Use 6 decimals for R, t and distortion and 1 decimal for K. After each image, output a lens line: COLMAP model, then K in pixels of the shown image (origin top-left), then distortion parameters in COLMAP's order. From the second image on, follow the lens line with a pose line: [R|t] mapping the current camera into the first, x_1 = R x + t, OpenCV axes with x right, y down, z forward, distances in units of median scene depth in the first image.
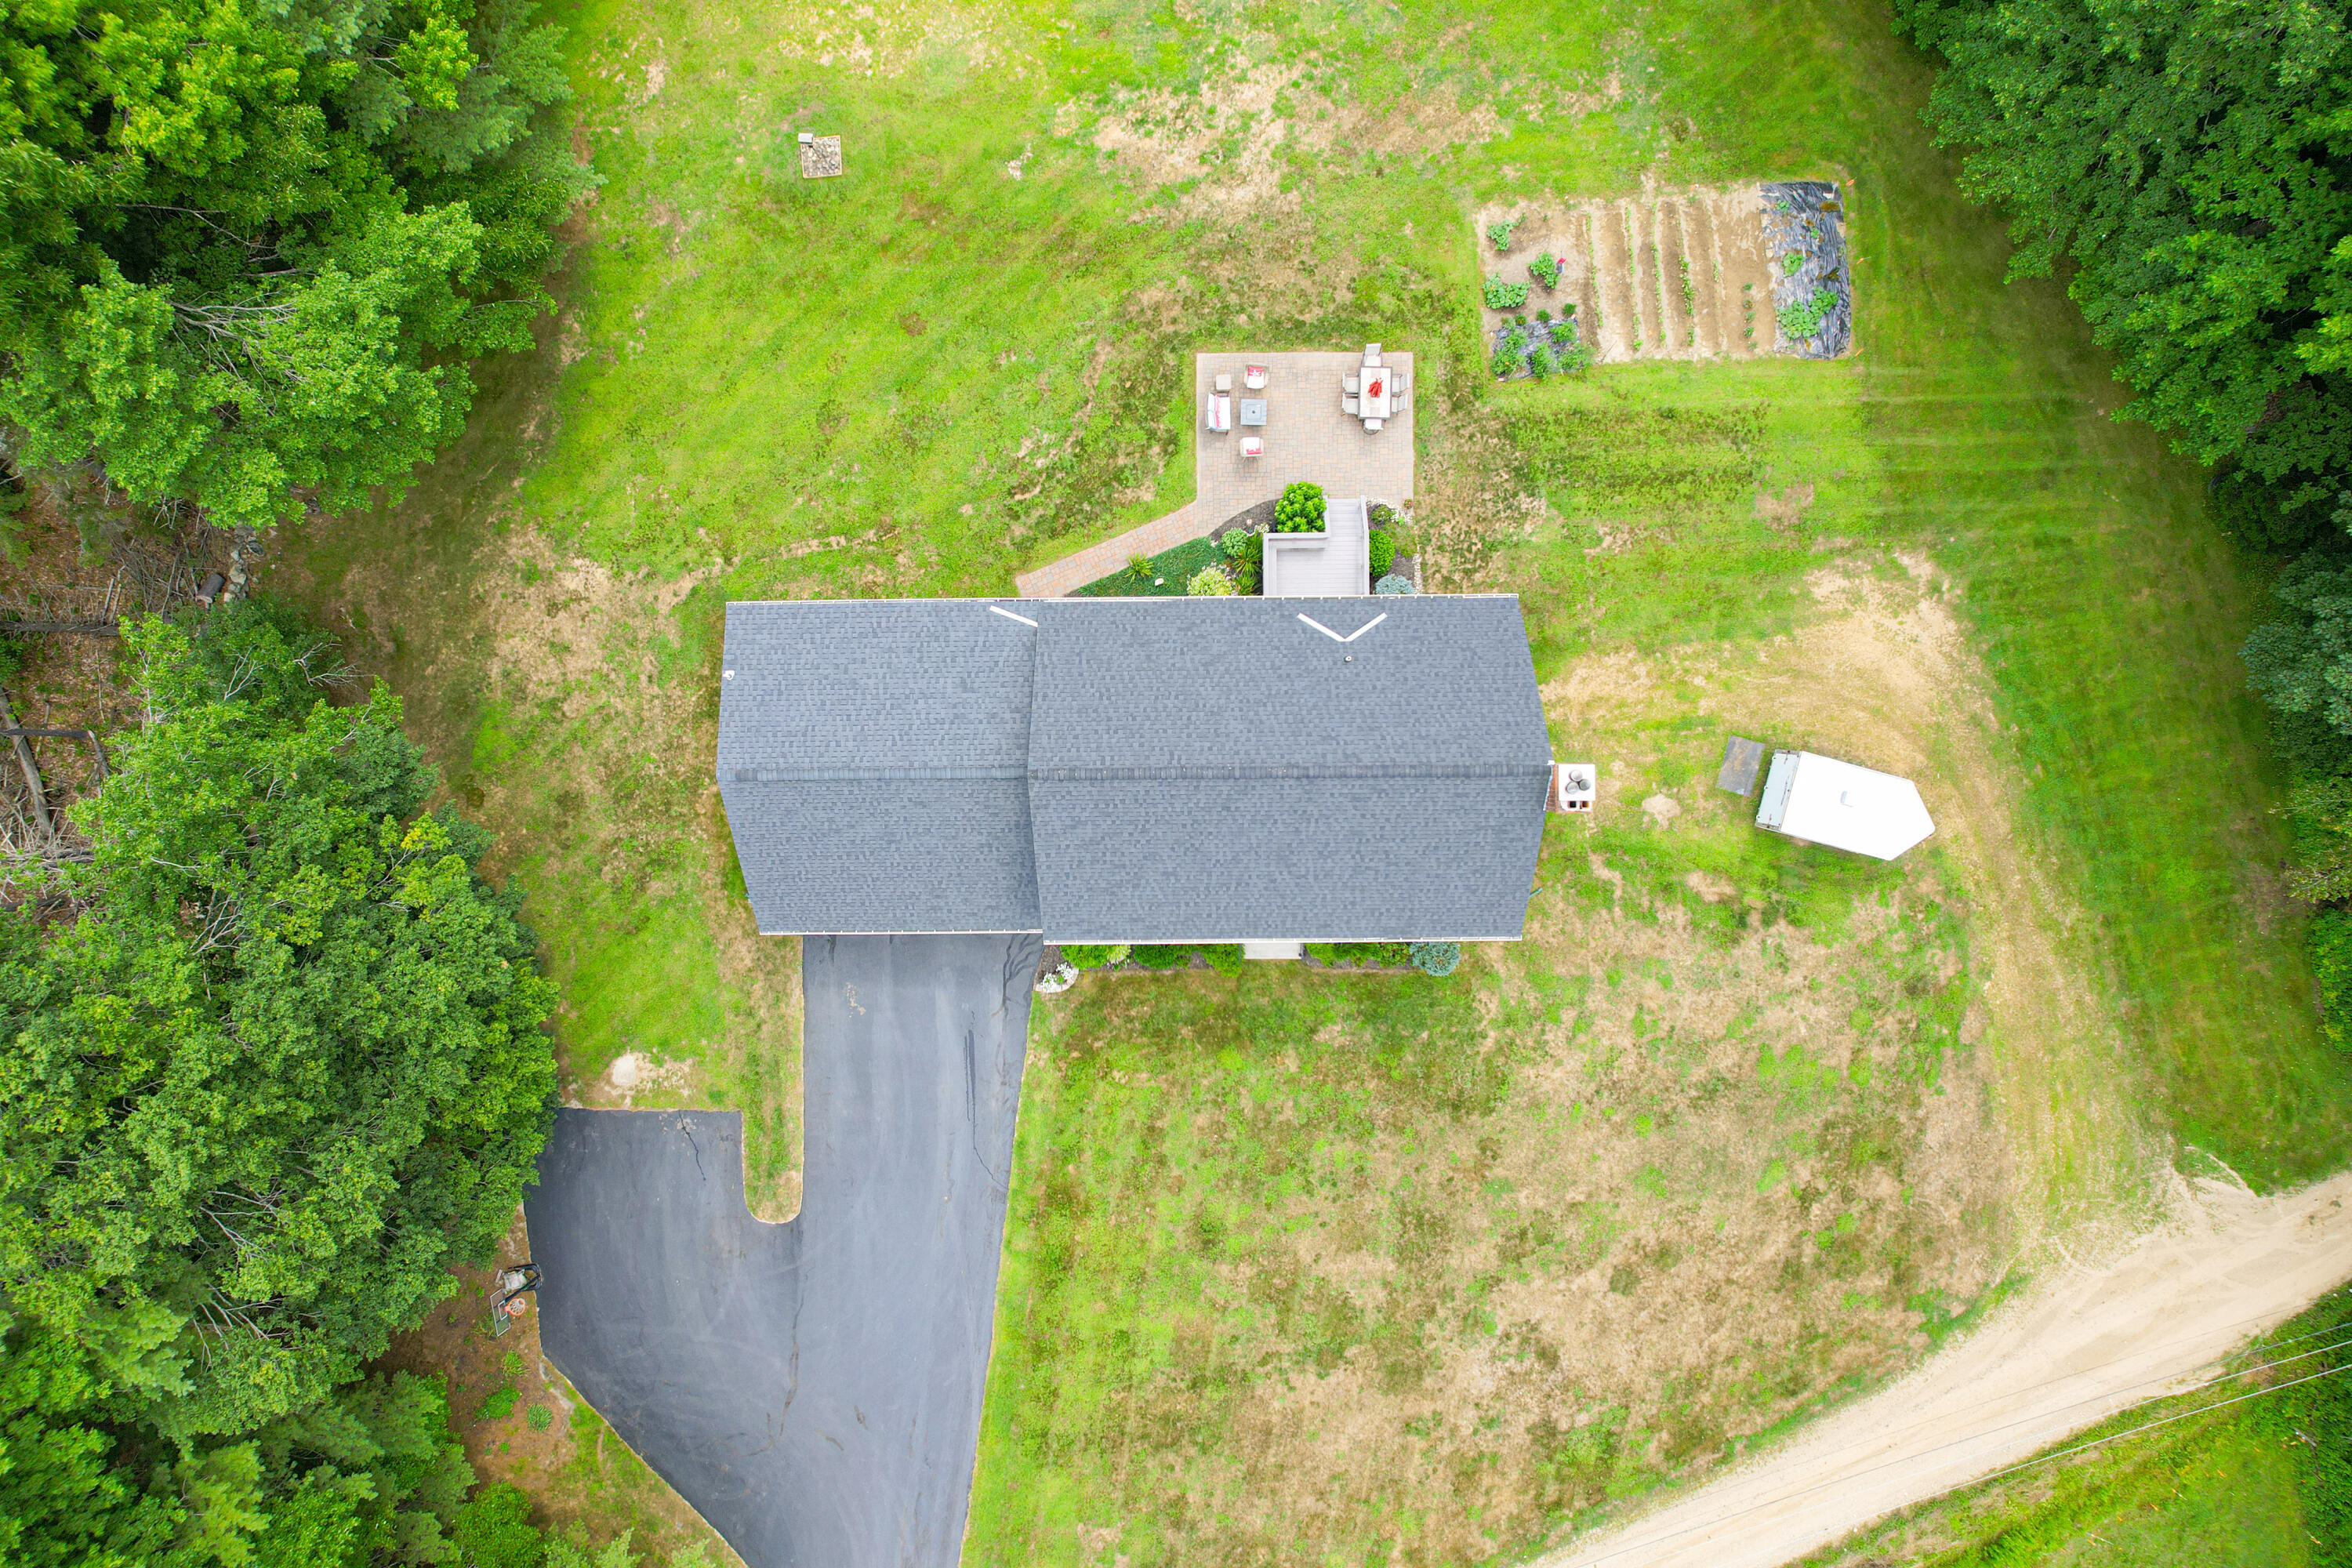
lens RADIAL K [[1536.2, 0, 1176.0], [0, 1536.2, 784.0], [0, 0, 1]] dist [-0.097444, 0.088647]
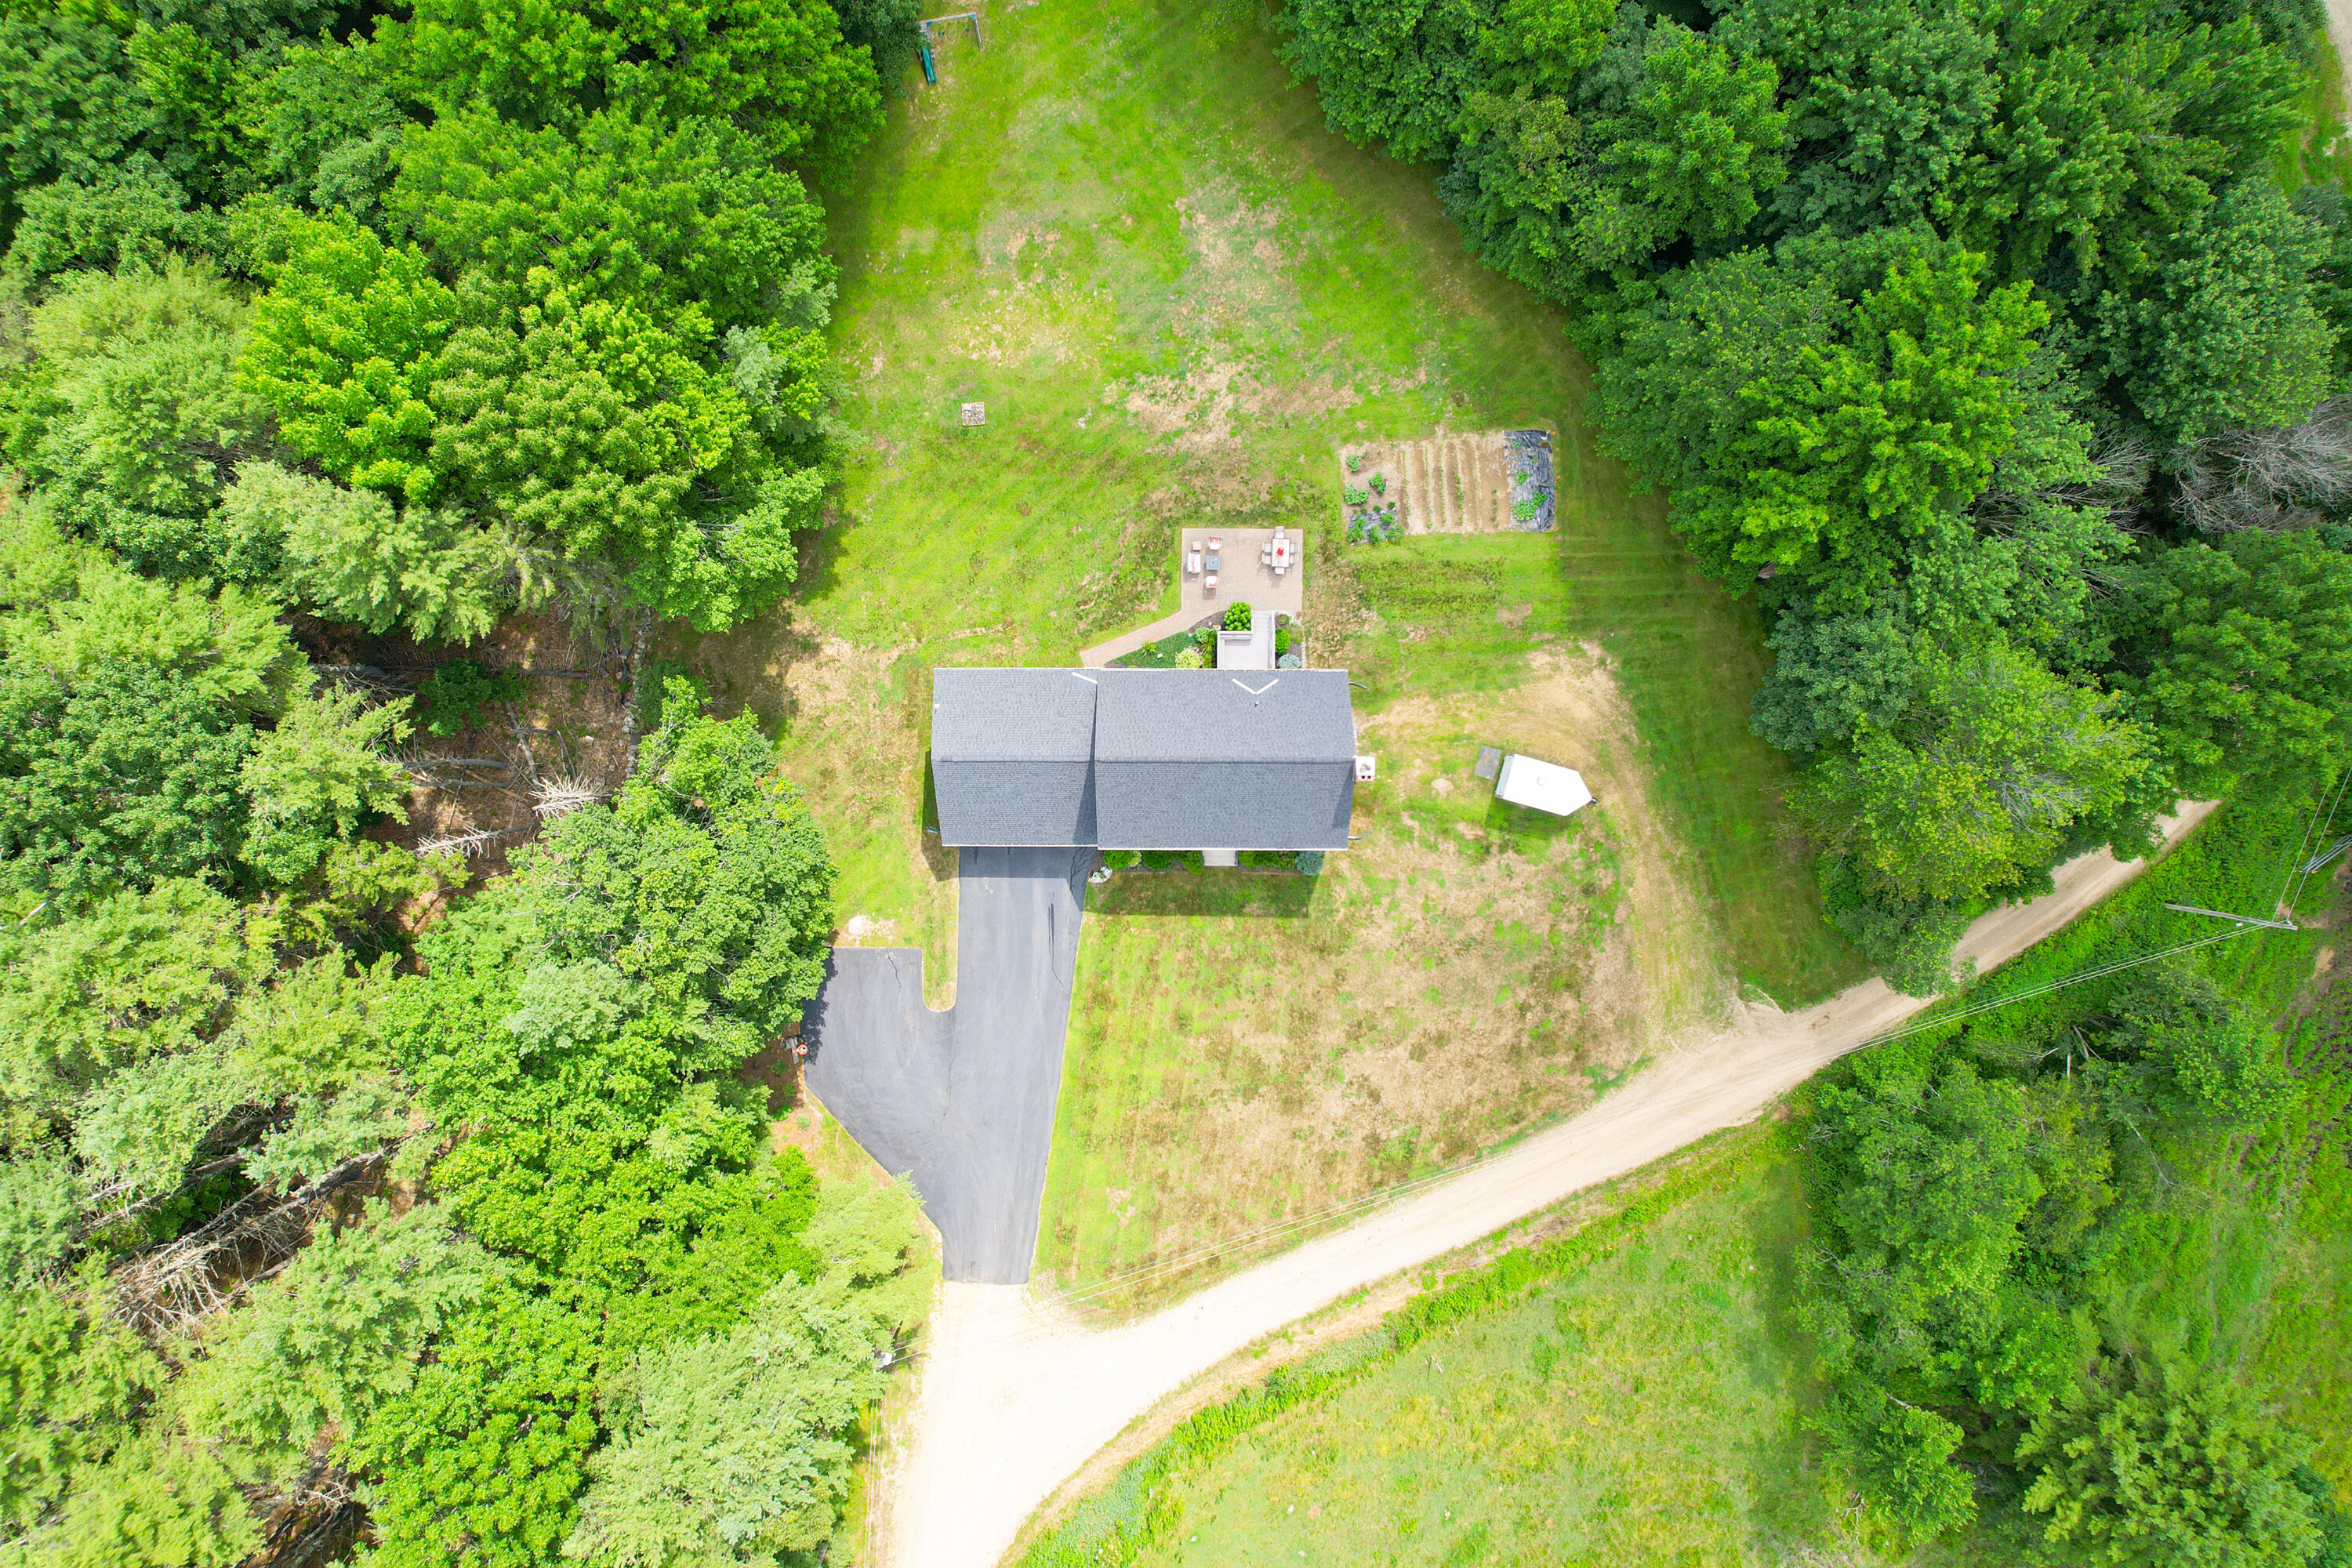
lens RADIAL K [[1536.2, 0, 1176.0], [0, 1536.2, 784.0], [0, 0, 1]] dist [-0.097444, 0.088647]
pose [[0.999849, 0.012662, 0.011884, -0.011354], [-0.012611, 0.999911, -0.004360, 0.026052], [-0.011938, 0.004209, 0.999920, -0.792329]]
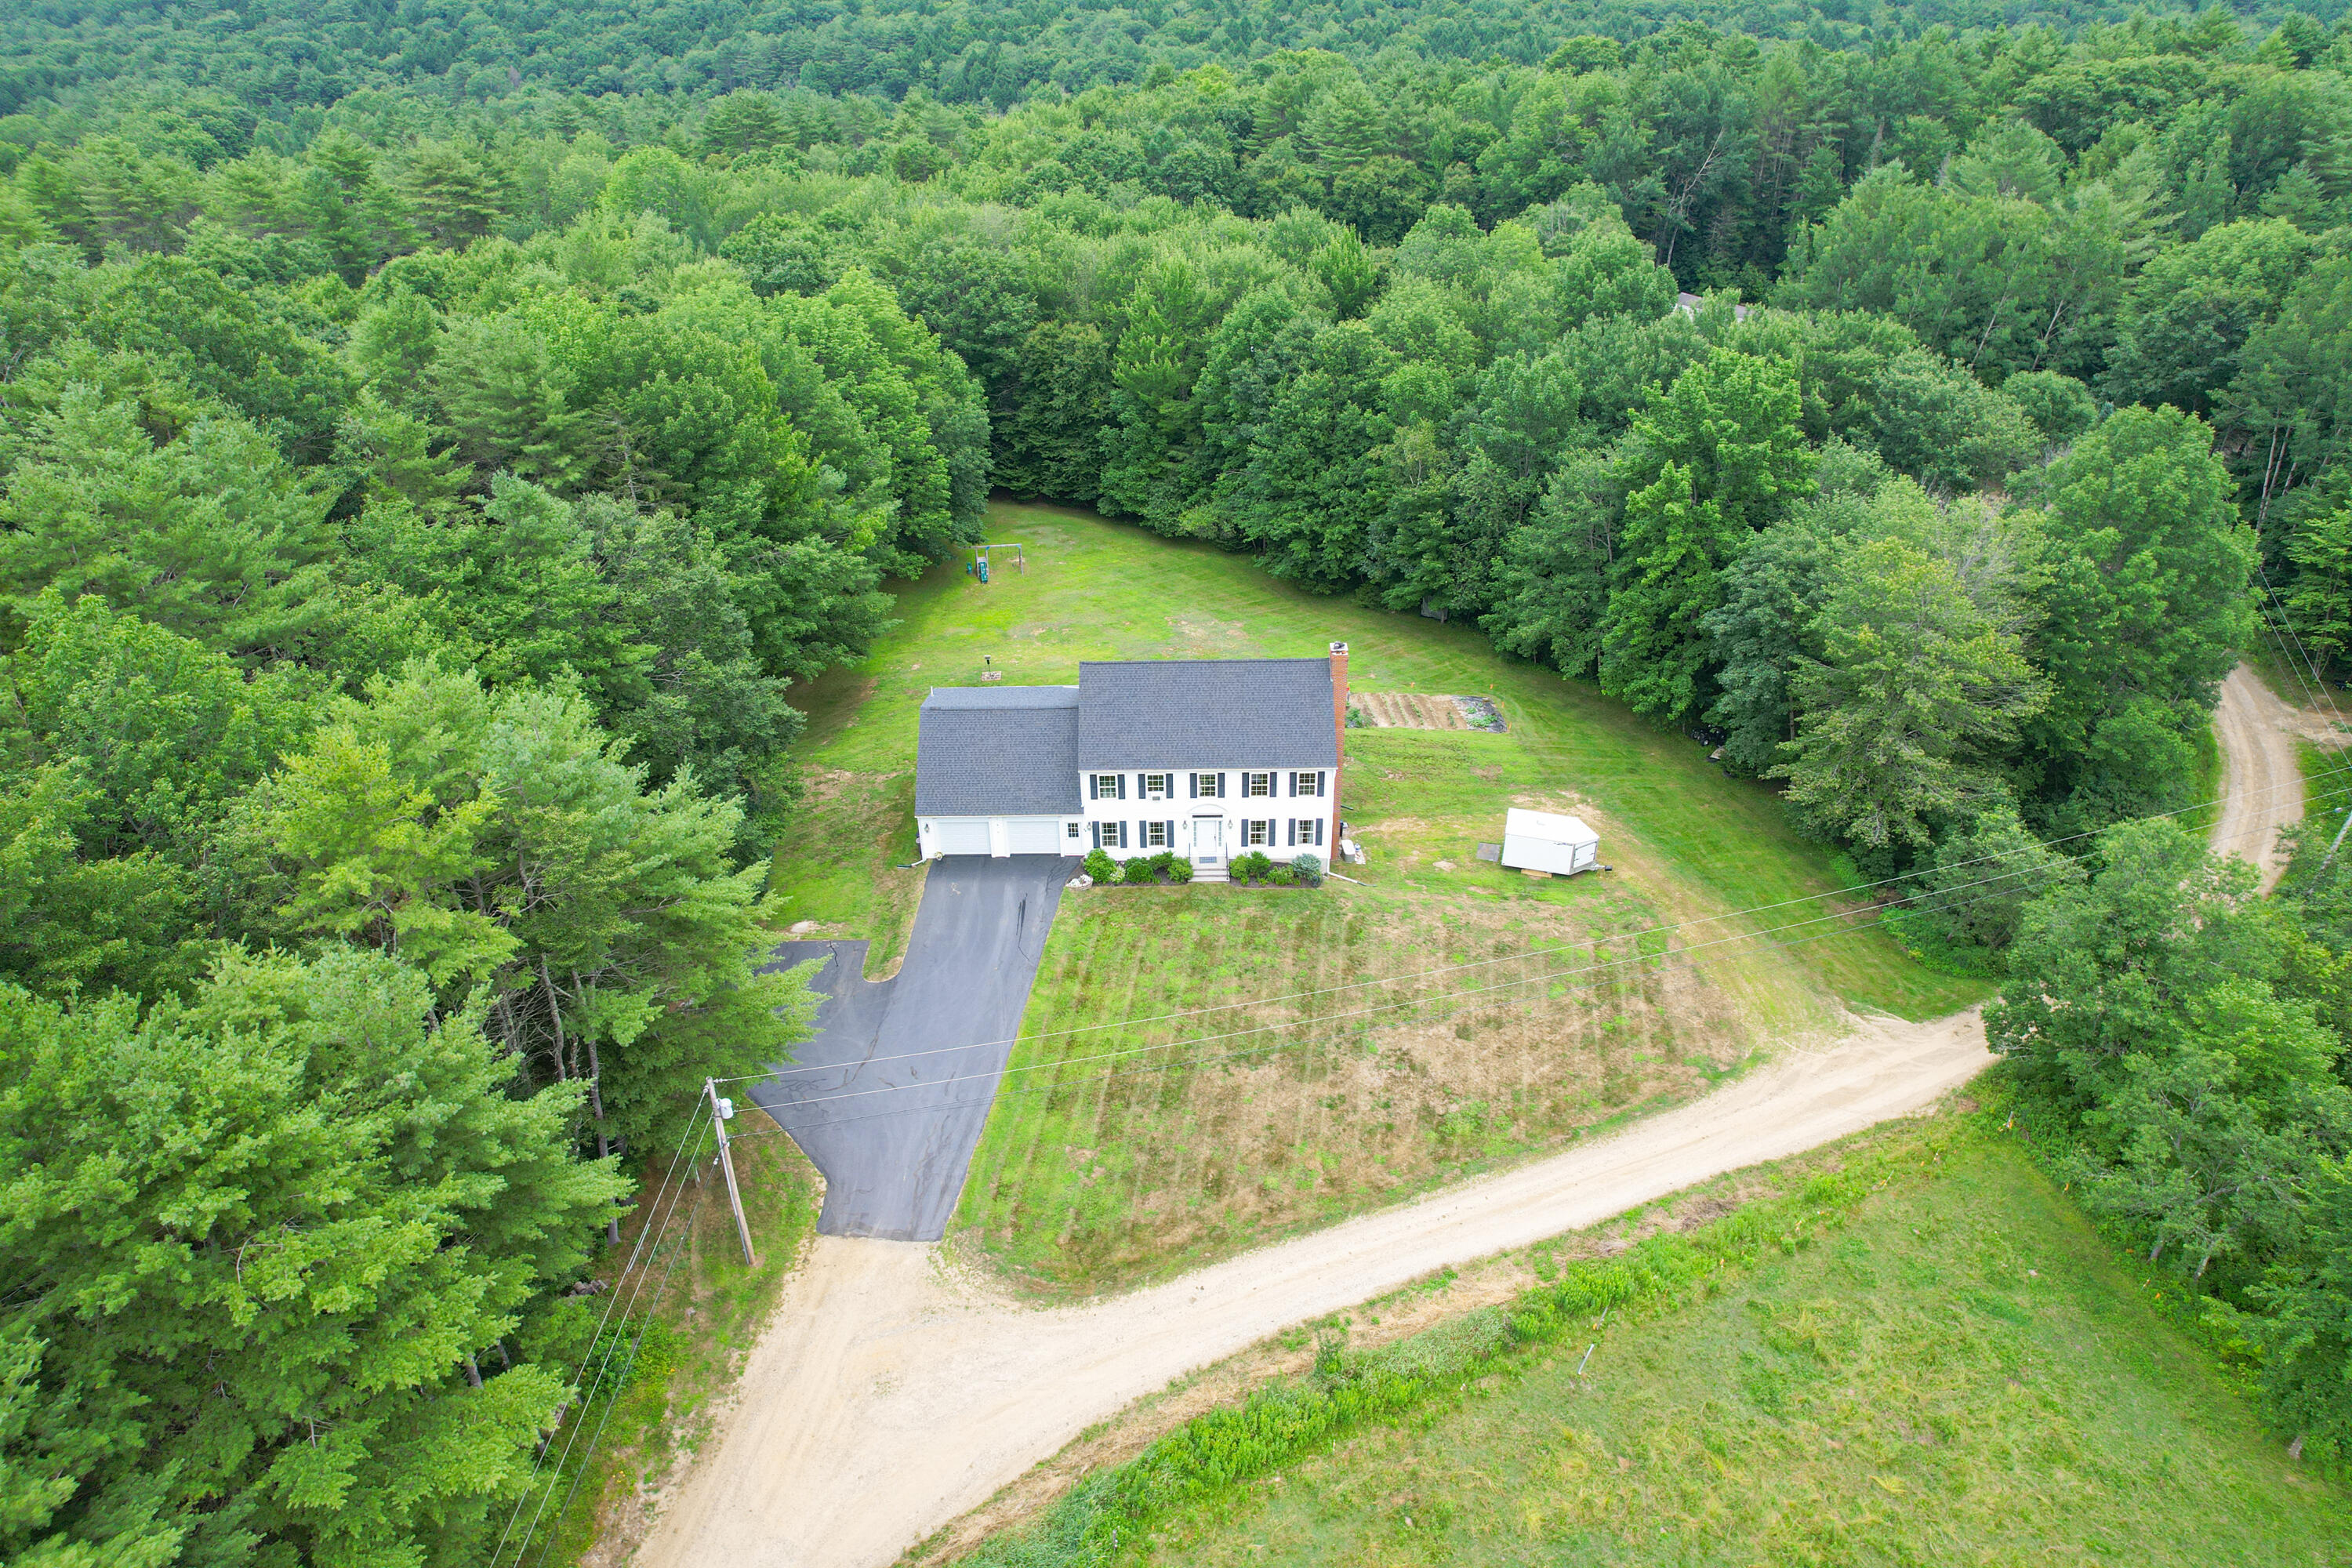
lens RADIAL K [[1536.2, 0, 1176.0], [0, 1536.2, 784.0], [0, 0, 1]] dist [-0.097444, 0.088647]
pose [[0.999834, -0.010337, -0.015016, 0.050925], [-0.008202, 0.480510, -0.876951, 1.486465], [0.016280, 0.876928, 0.480345, 0.111101]]
